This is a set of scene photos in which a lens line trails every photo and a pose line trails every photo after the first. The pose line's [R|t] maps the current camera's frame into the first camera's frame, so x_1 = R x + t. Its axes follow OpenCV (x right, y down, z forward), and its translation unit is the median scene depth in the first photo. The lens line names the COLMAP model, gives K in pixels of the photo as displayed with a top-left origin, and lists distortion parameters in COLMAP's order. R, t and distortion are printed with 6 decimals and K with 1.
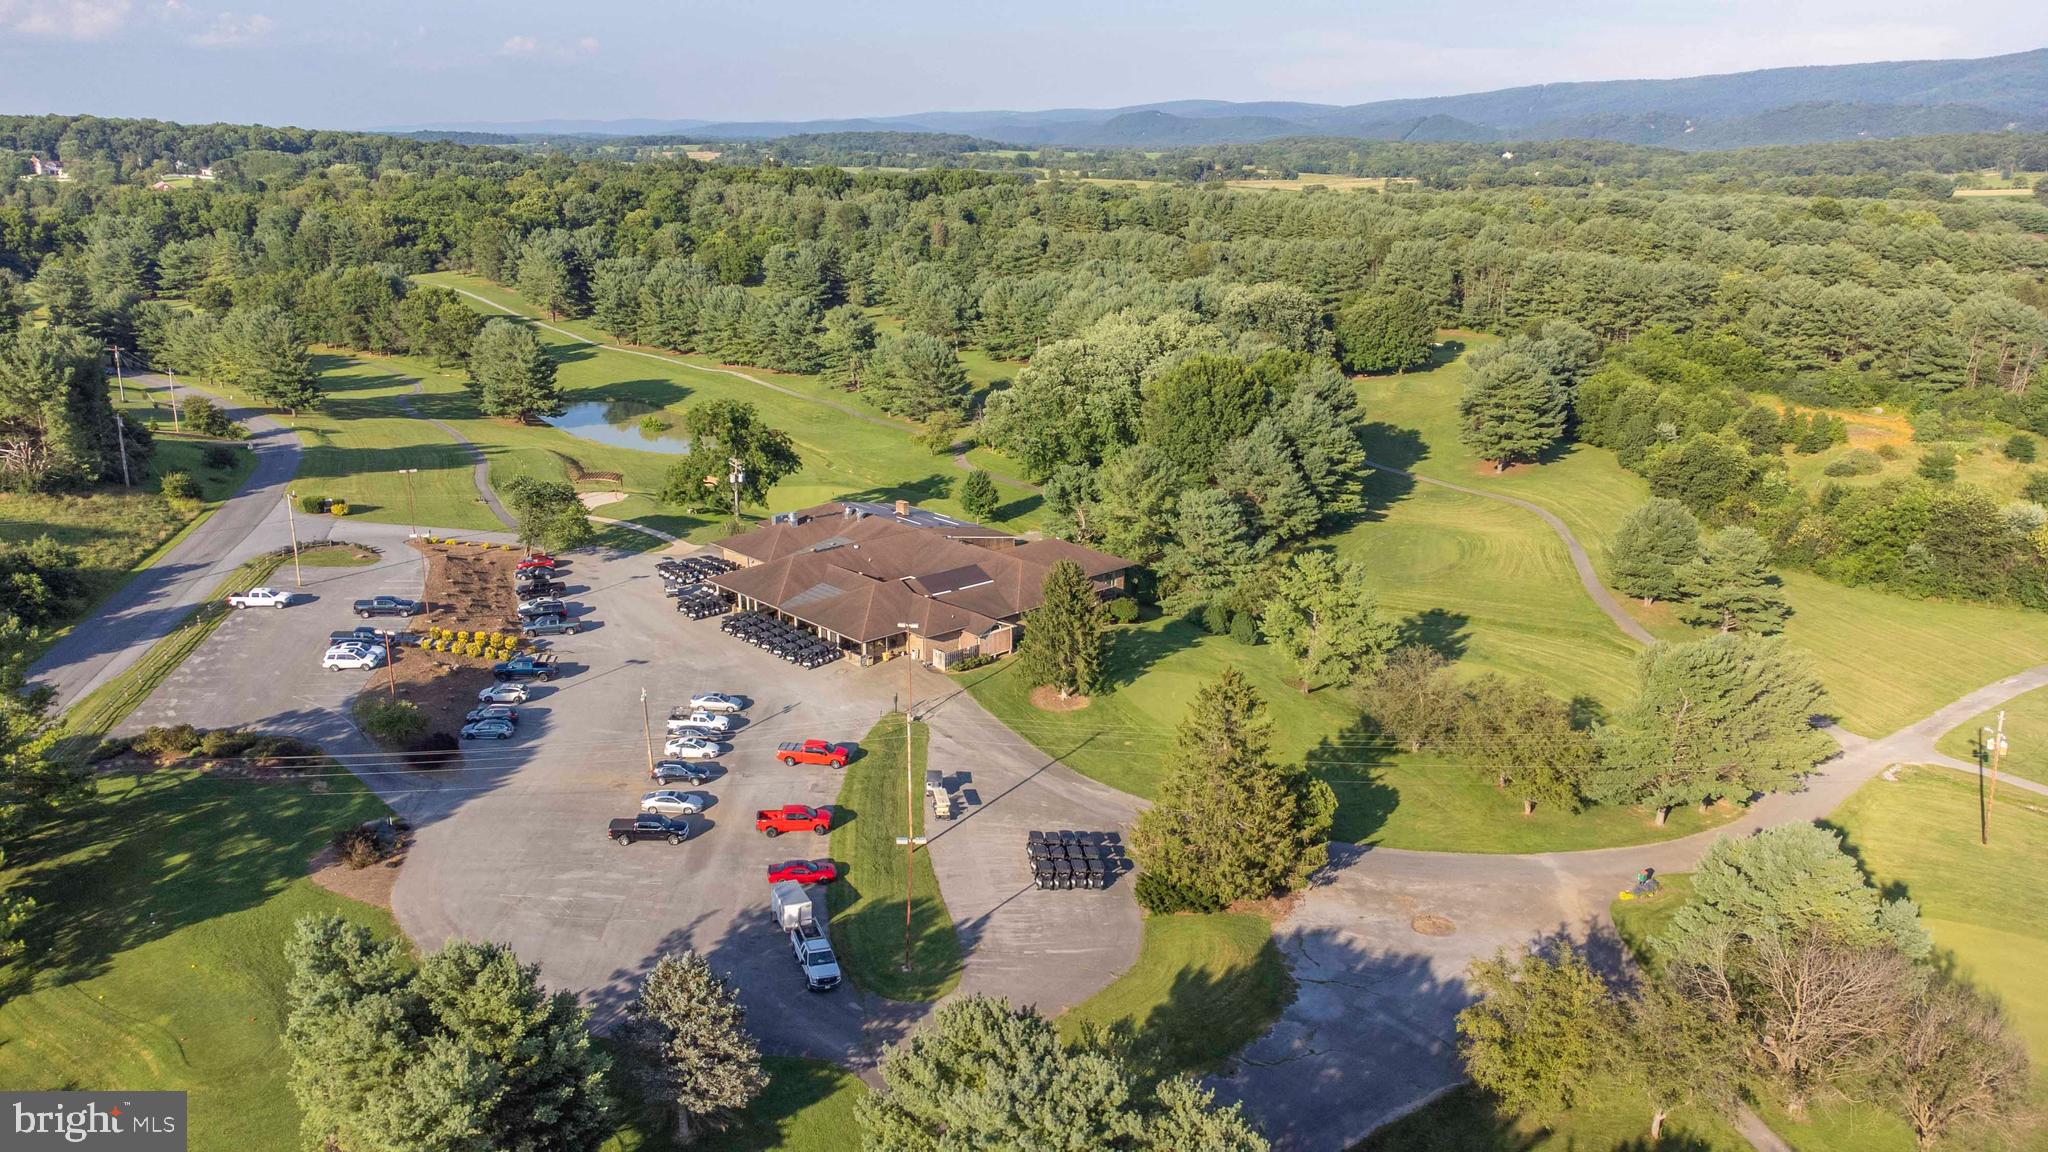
lens RADIAL K [[1521.5, 0, 1017.7], [0, 1521.5, 569.8], [0, 0, 1]] dist [0.021075, 0.054977]
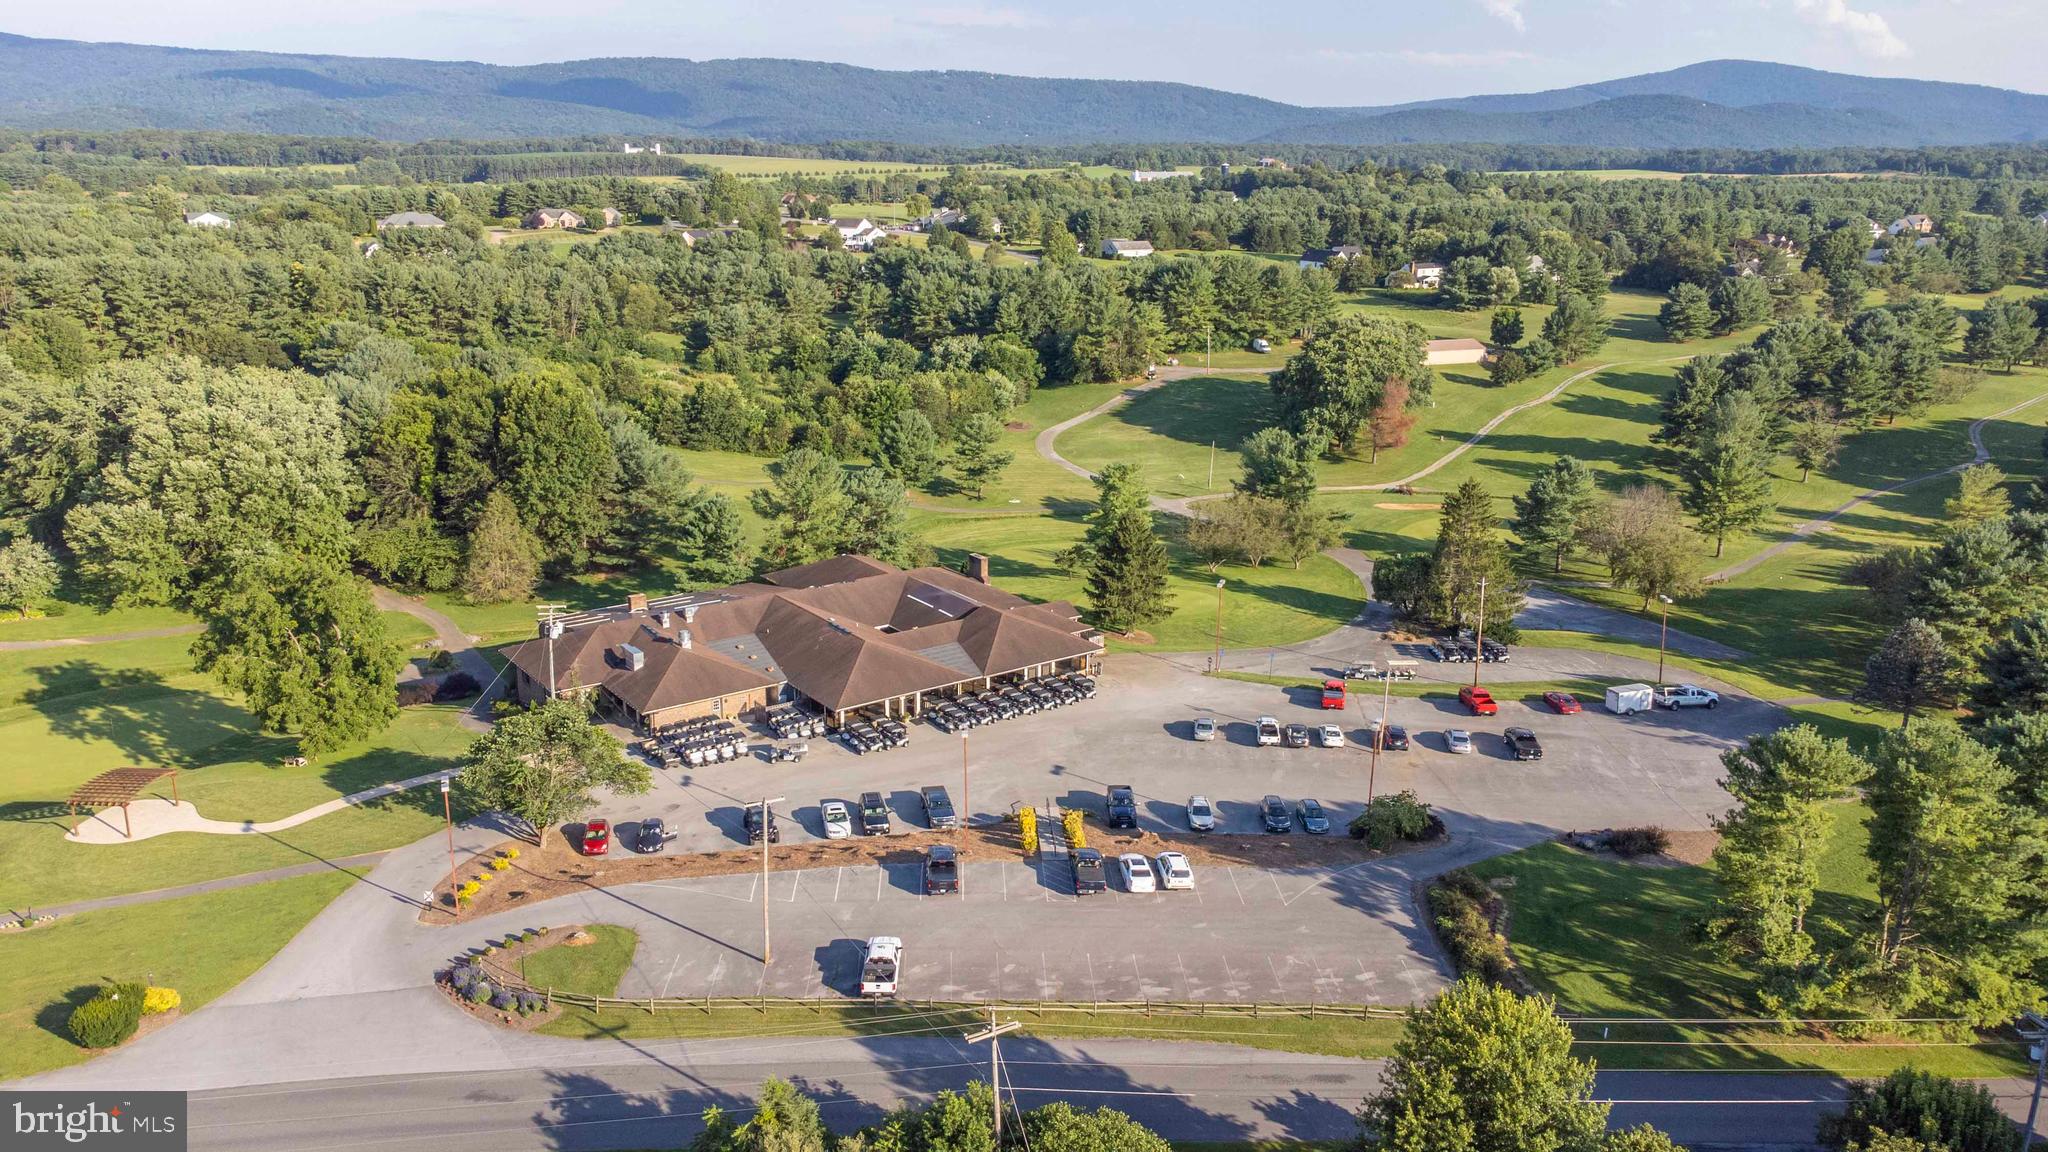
lens RADIAL K [[1521.5, 0, 1024.1], [0, 1521.5, 569.0], [0, 0, 1]] dist [0.021075, 0.054977]
pose [[0.114834, -0.272677, 0.955228, -0.392612], [0.266978, 0.934682, 0.234717, -0.092736], [-0.956836, 0.228071, 0.180132, 0.330667]]
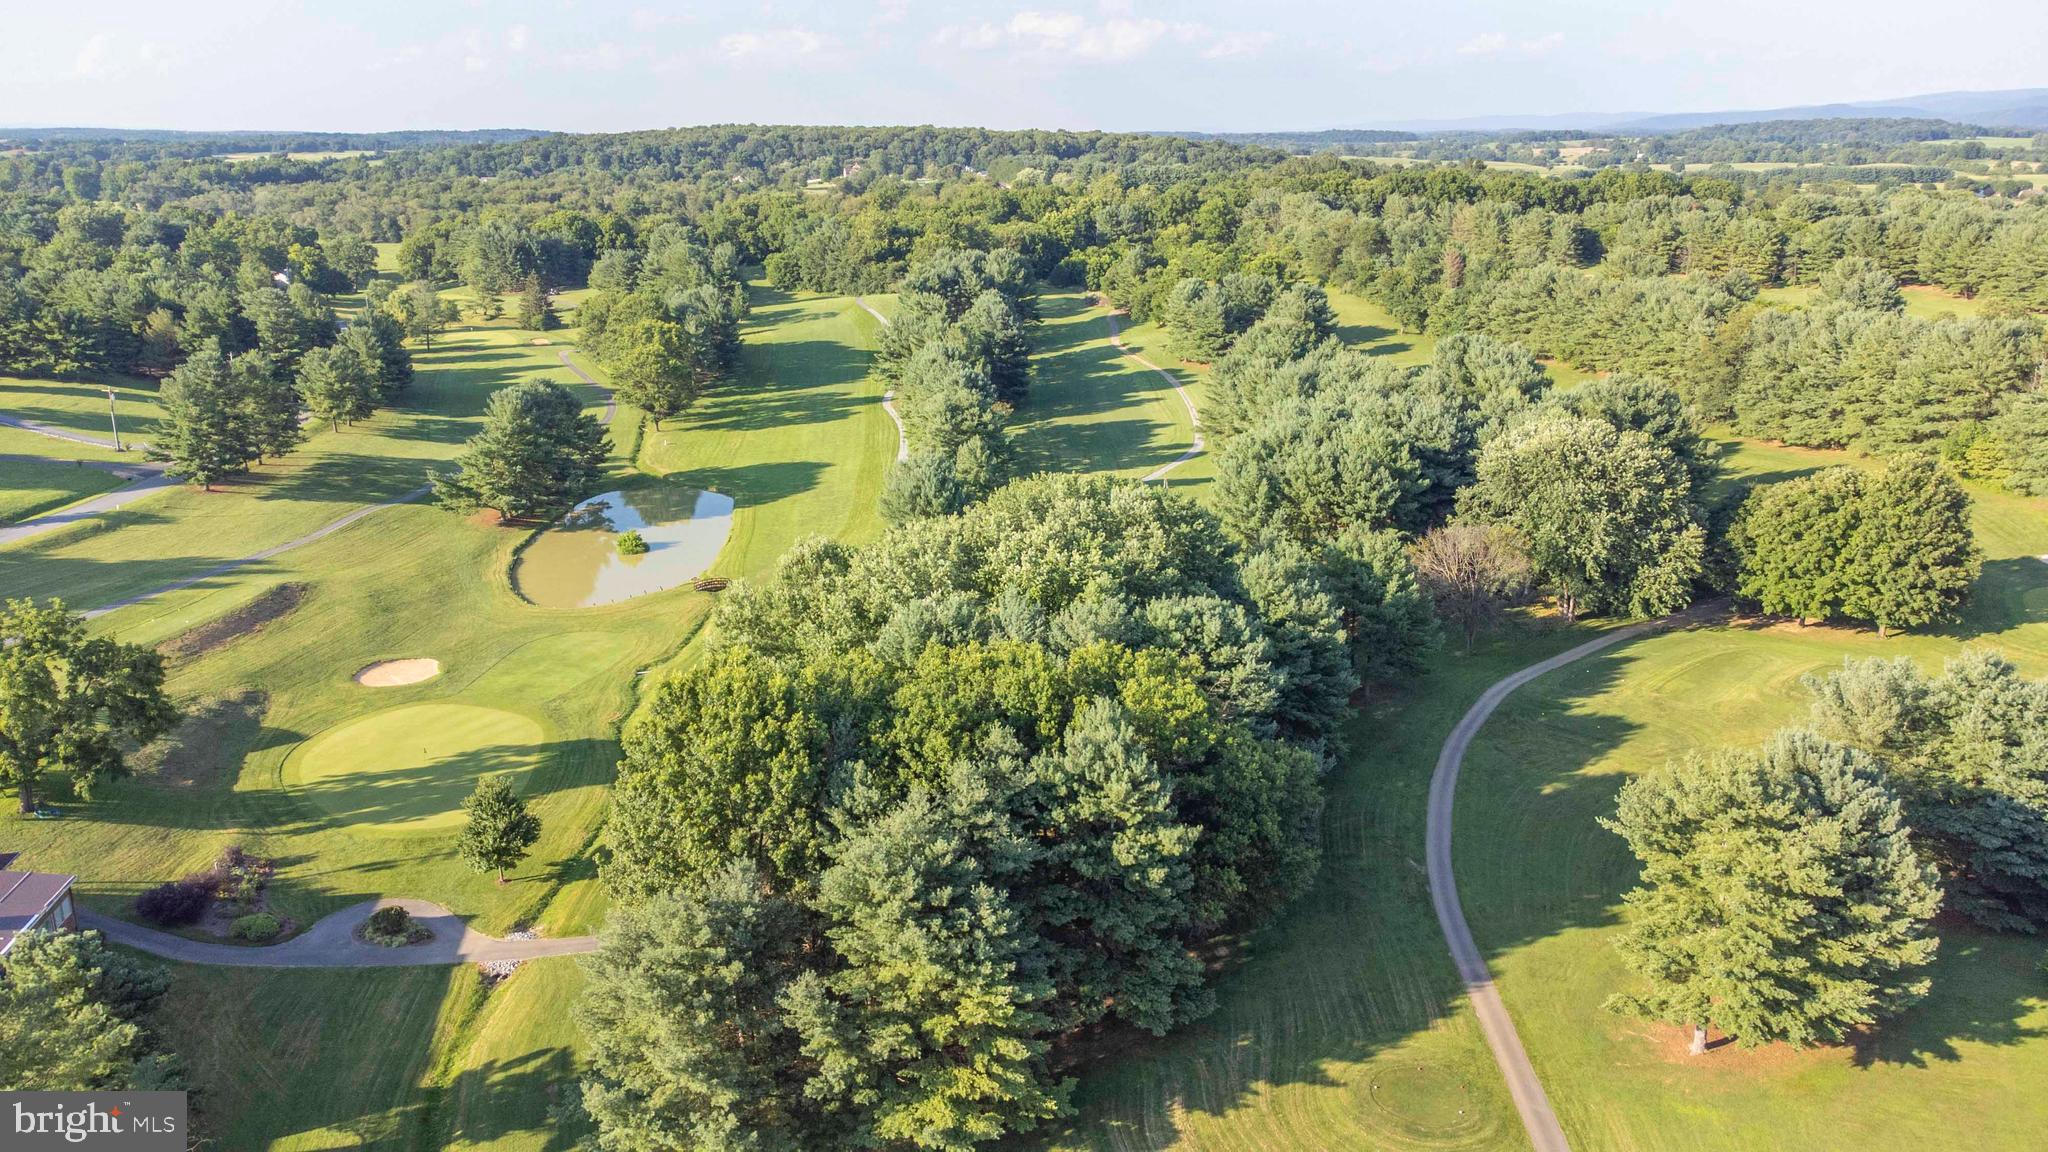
lens RADIAL K [[1521.5, 0, 1020.4], [0, 1521.5, 582.2], [0, 0, 1]] dist [0.021075, 0.054977]
pose [[0.839999, 0.145126, -0.522819, 0.225204], [-0.140272, 0.988893, 0.049130, -0.107397], [0.524142, 0.032067, 0.851027, 0.380757]]
